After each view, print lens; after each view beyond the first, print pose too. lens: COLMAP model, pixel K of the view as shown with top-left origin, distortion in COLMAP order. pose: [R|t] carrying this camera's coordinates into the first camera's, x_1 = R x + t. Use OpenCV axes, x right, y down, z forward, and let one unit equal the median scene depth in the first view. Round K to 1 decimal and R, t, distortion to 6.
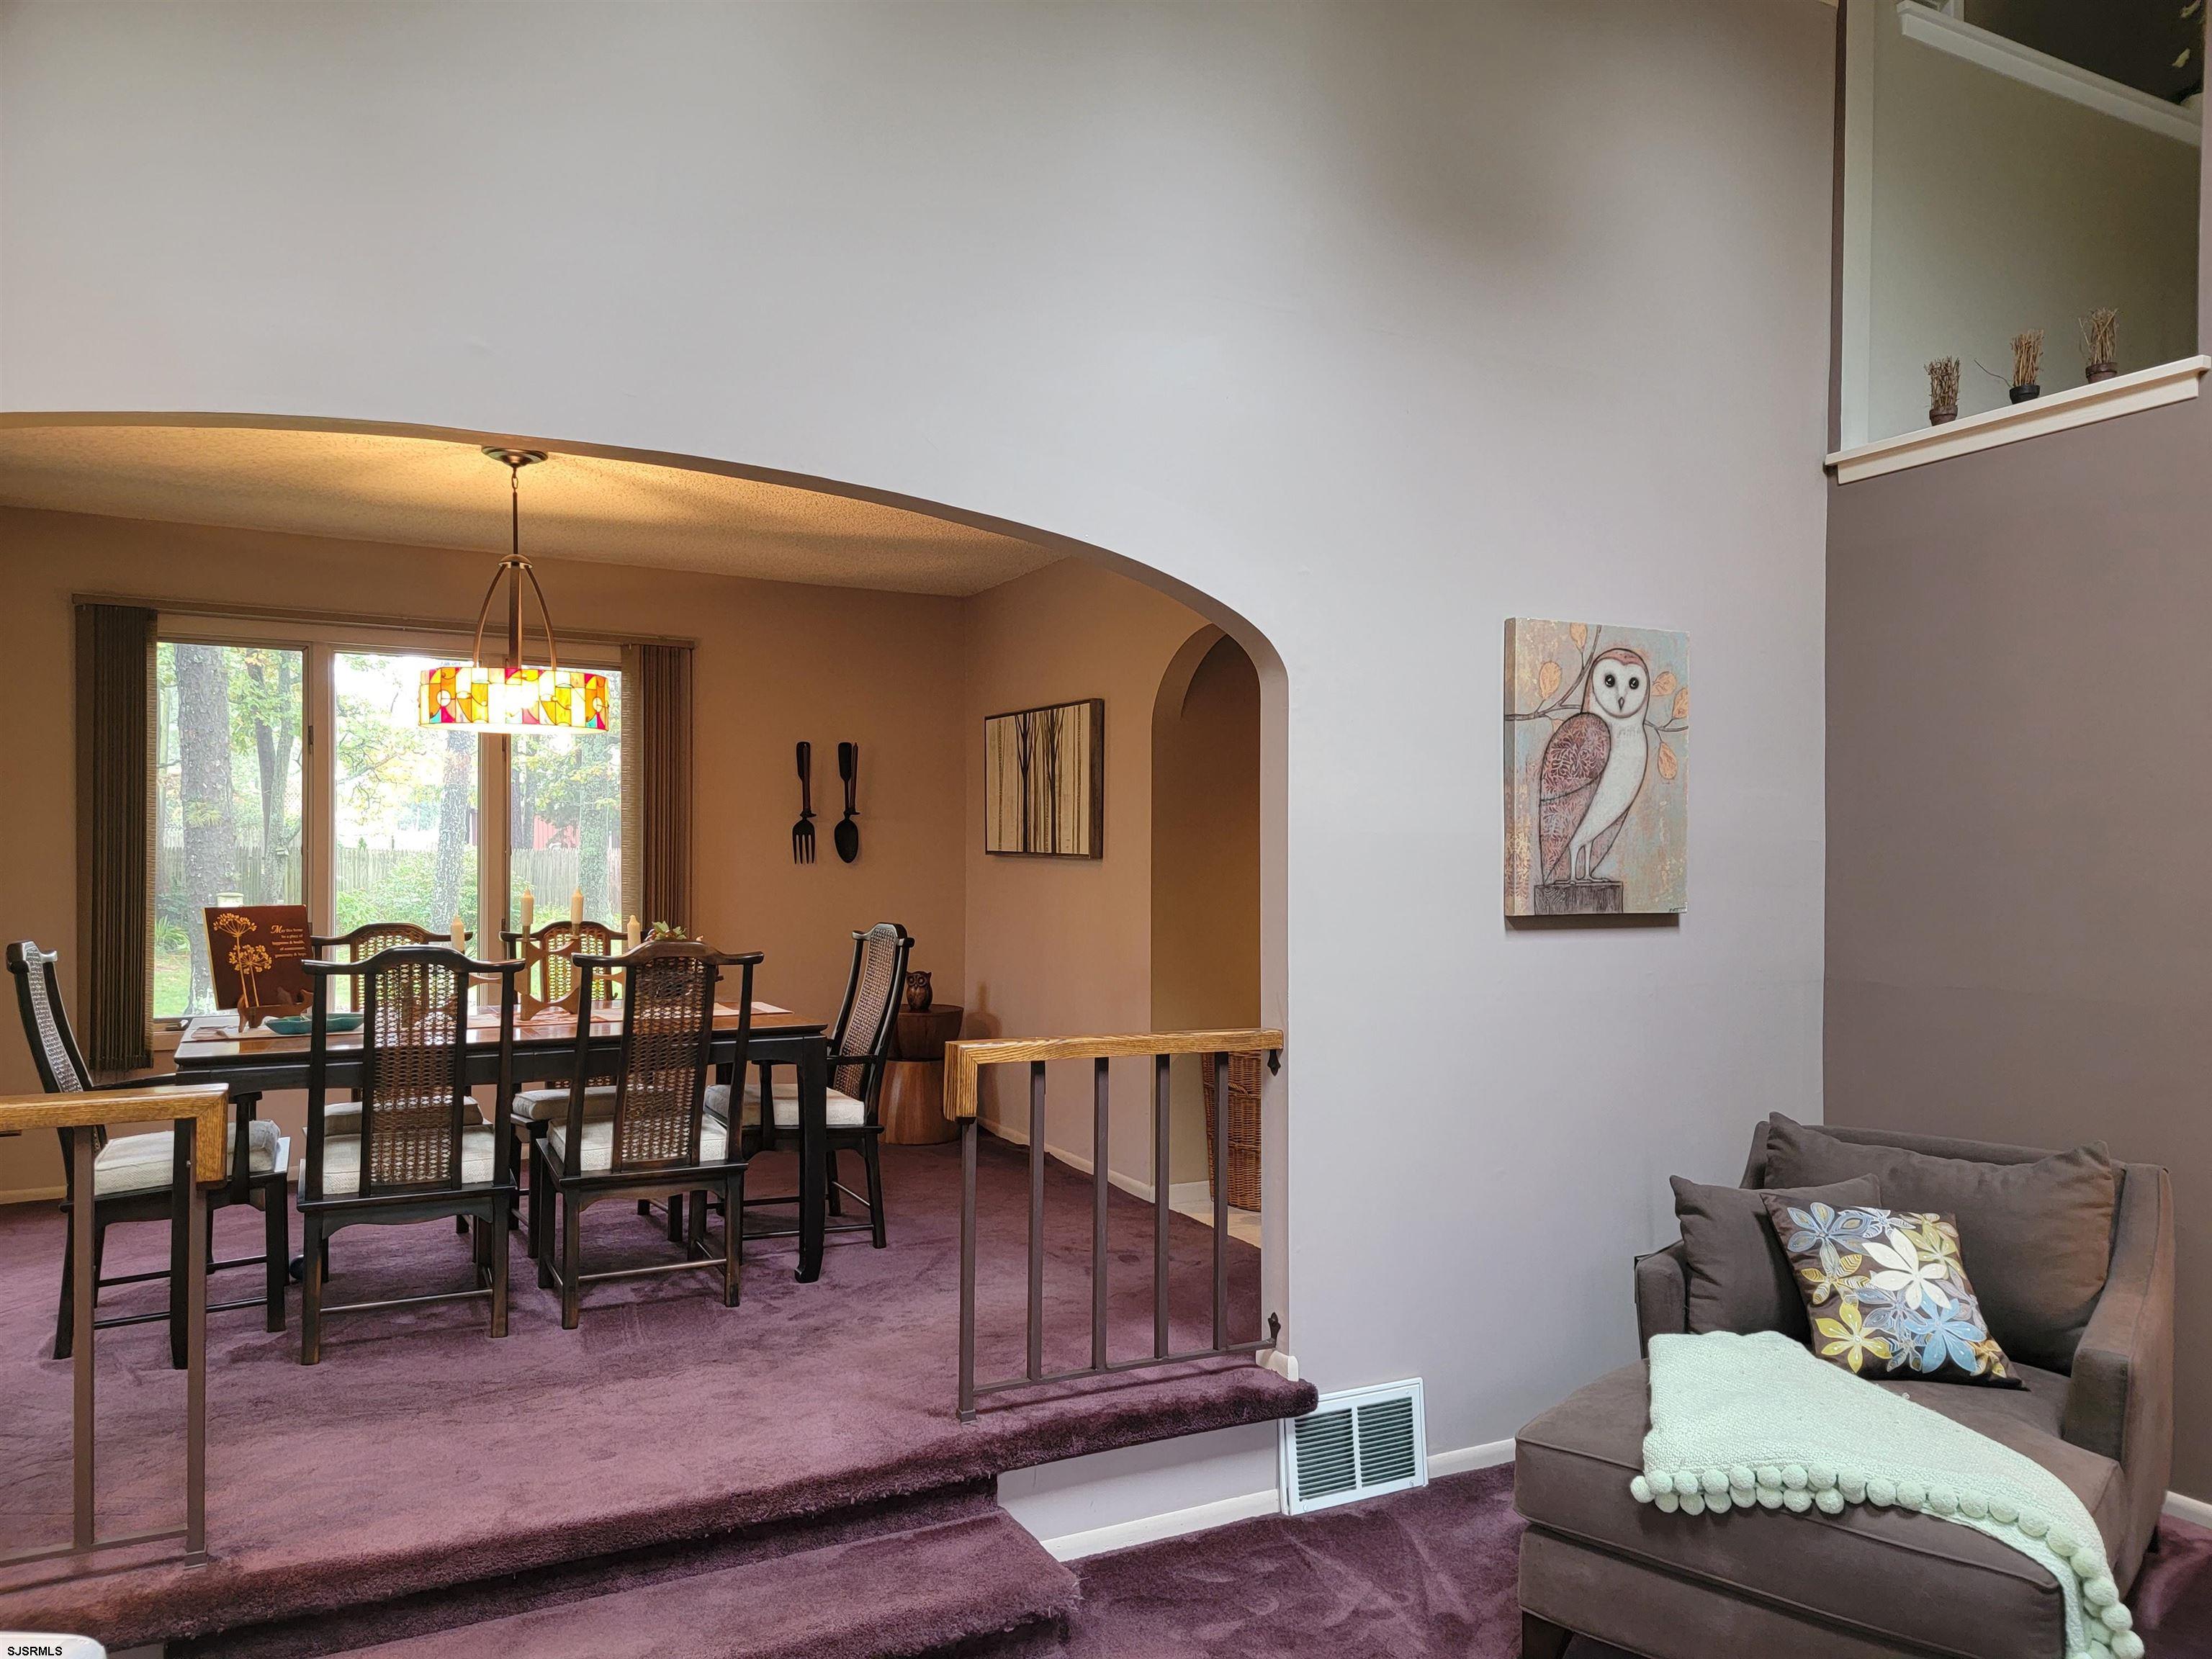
lens RADIAL K [[1513.9, 0, 1121.9], [0, 1513.9, 859.4], [0, 0, 1]] dist [0.076223, -0.057106]
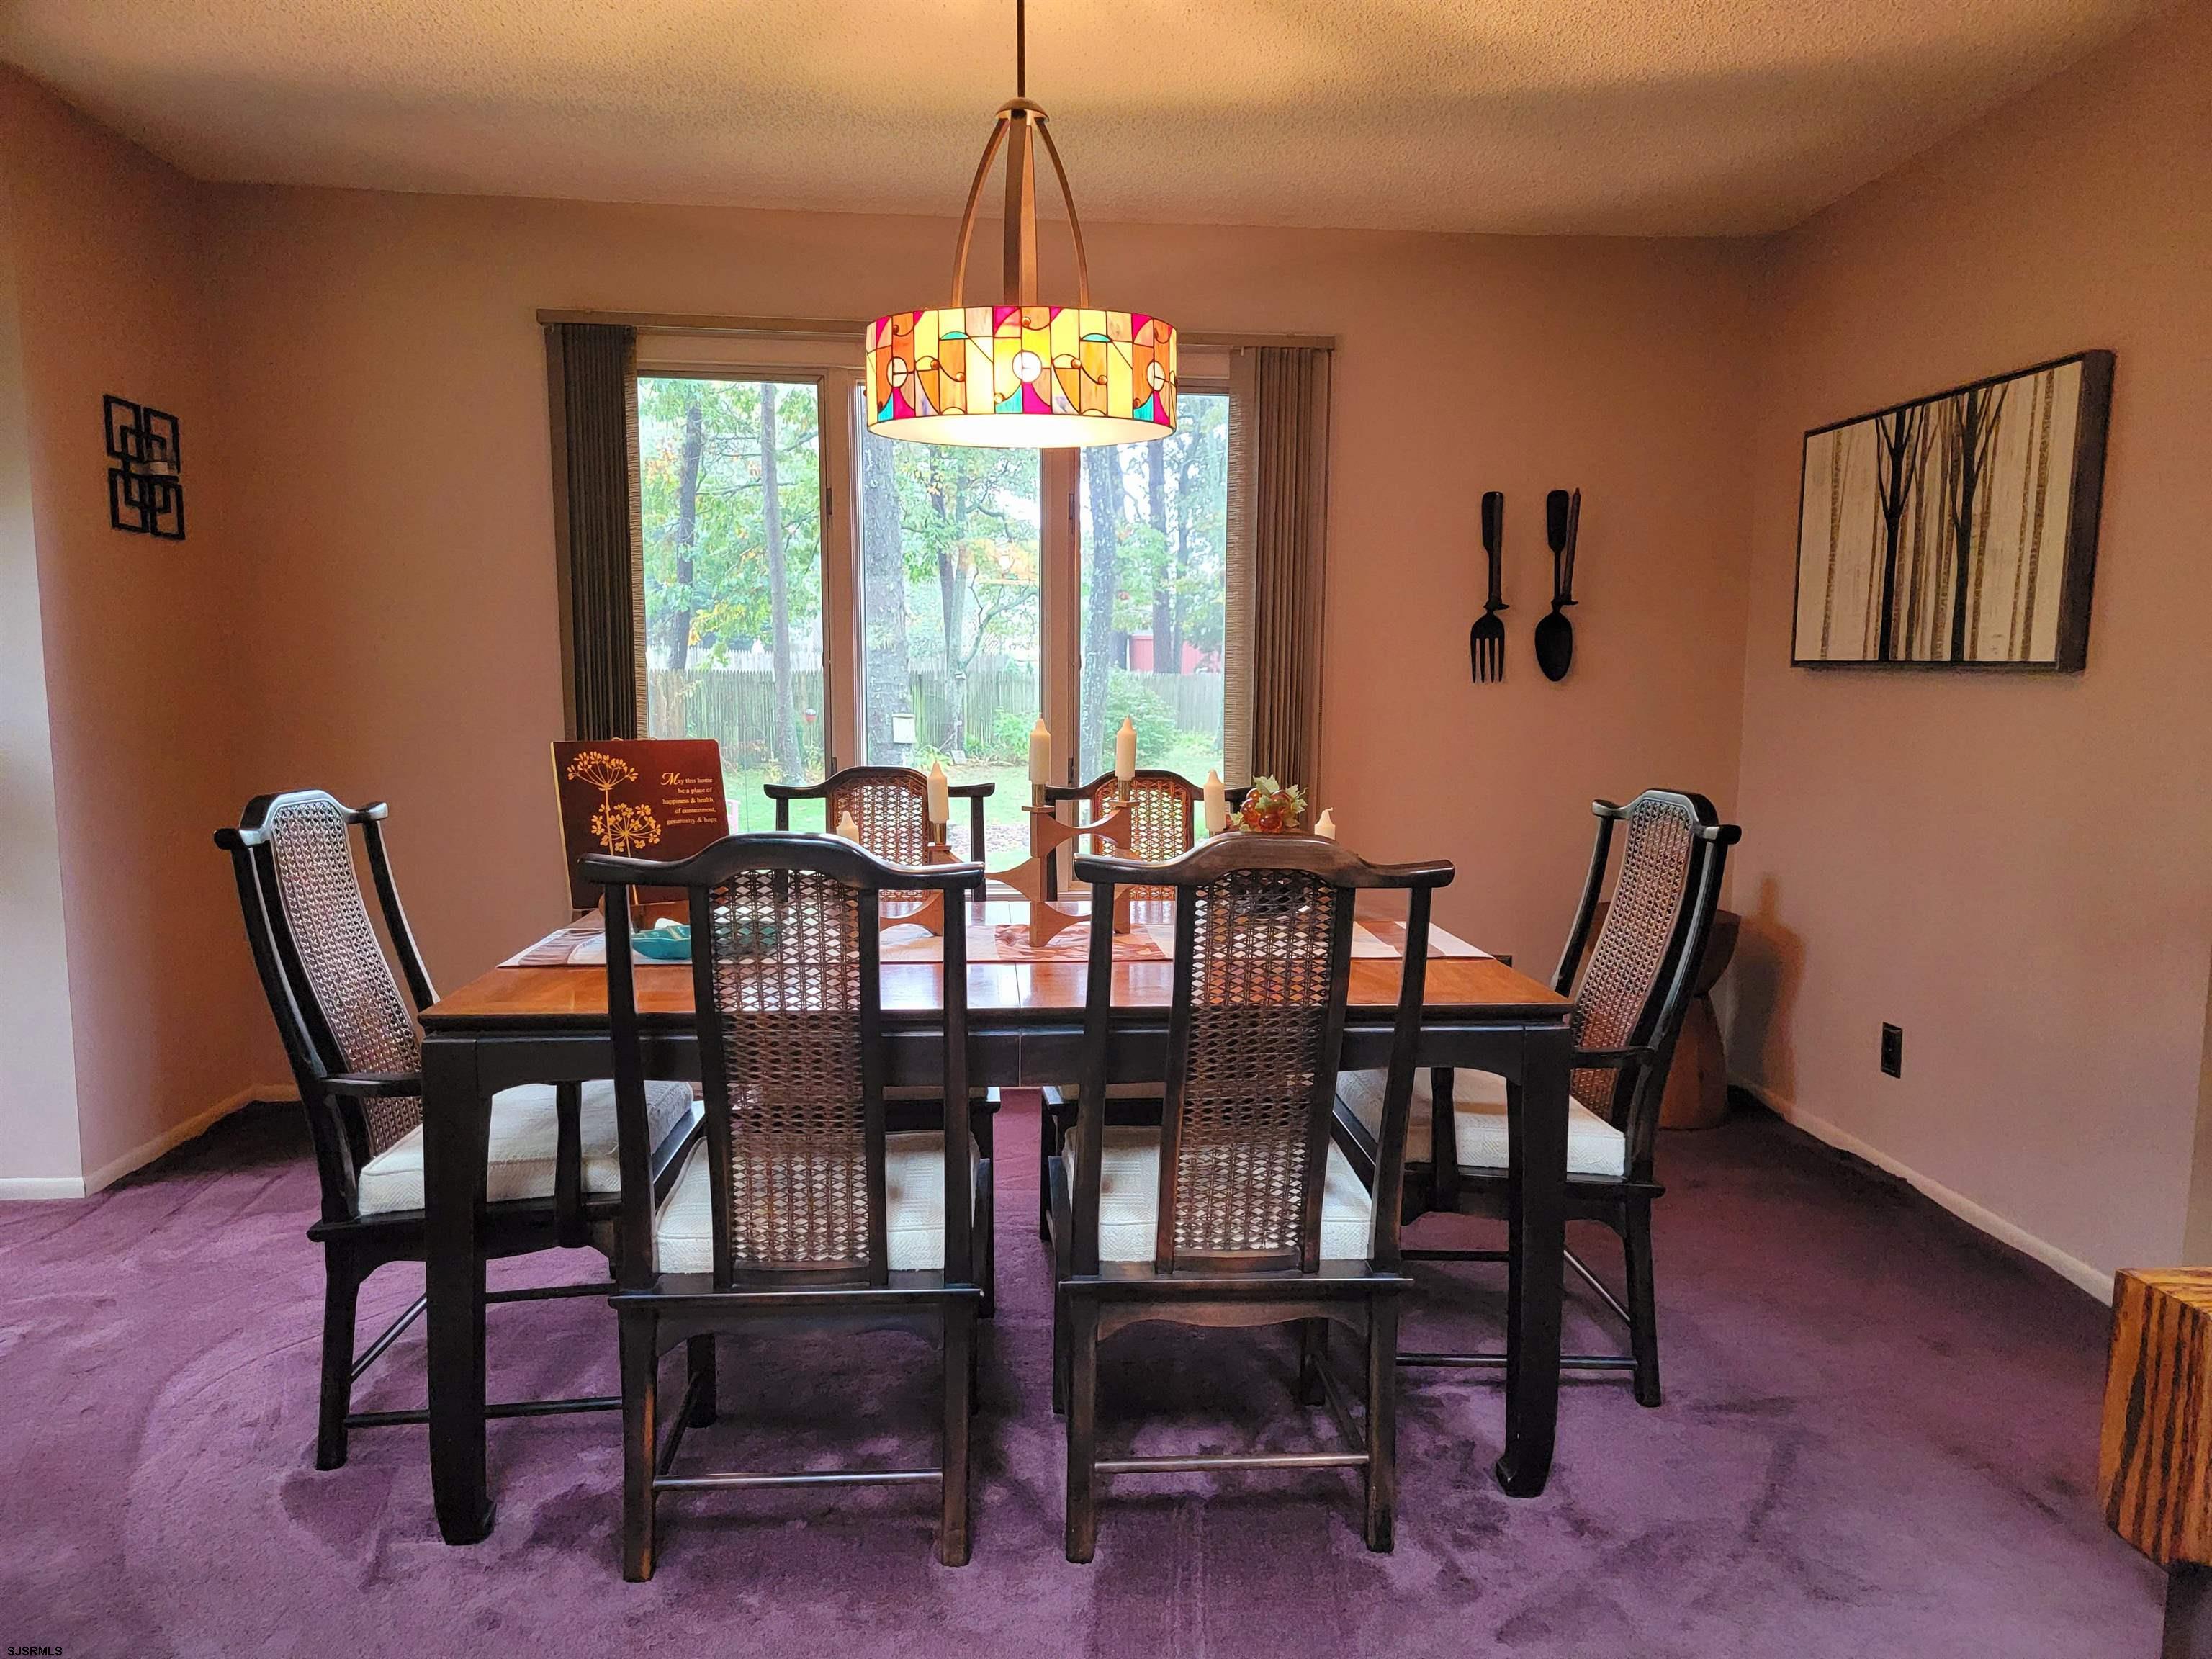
lens RADIAL K [[1513.9, 0, 1131.8], [0, 1513.9, 859.1], [0, 0, 1]] dist [0.076223, -0.057106]
pose [[0.918676, 0.049164, -0.391941, -0.132894], [-0.004490, 0.993460, 0.114094, 0.006750], [0.394987, -0.103055, 0.912888, 0.493059]]
